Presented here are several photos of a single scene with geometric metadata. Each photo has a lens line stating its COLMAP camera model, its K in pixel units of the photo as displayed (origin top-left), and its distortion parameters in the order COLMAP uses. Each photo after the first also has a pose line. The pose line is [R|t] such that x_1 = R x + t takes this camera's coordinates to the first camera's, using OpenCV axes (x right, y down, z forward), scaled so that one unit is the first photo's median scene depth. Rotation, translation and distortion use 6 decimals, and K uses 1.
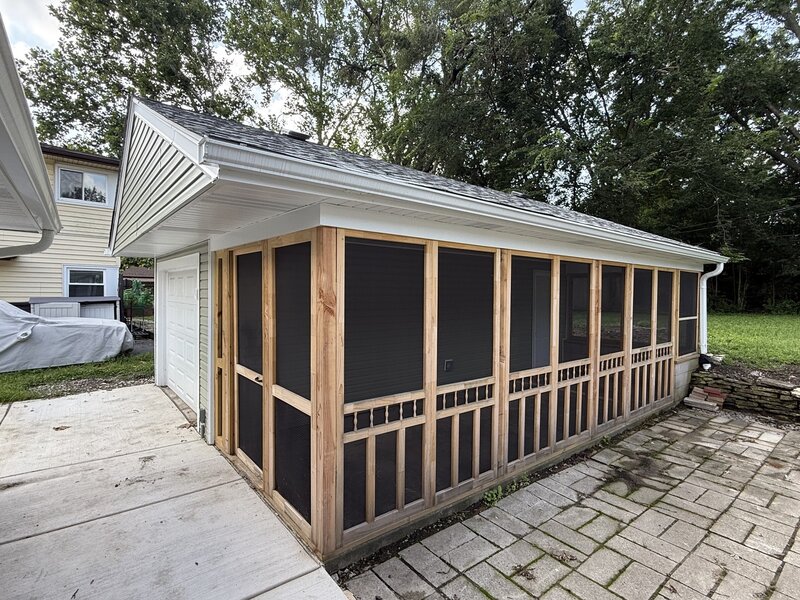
lens RADIAL K [[408.6, 0, 400.0], [0, 408.6, 300.0], [0, 0, 1]] dist [-0.002618, -0.000042]
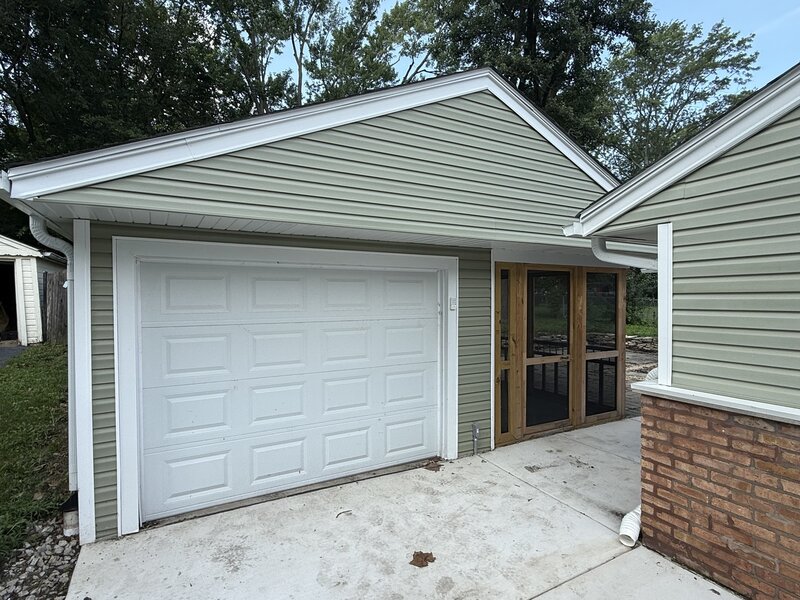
lens RADIAL K [[429.5, 0, 403.3], [0, 429.5, 304.7], [0, 0, 1]] dist [-0.000491, 0.000284]
pose [[0.165637, -0.028957, 0.985762, -1.533450], [0.027302, 0.999320, 0.024768, -0.042011], [-0.985809, 0.022811, 0.166315, 1.020053]]
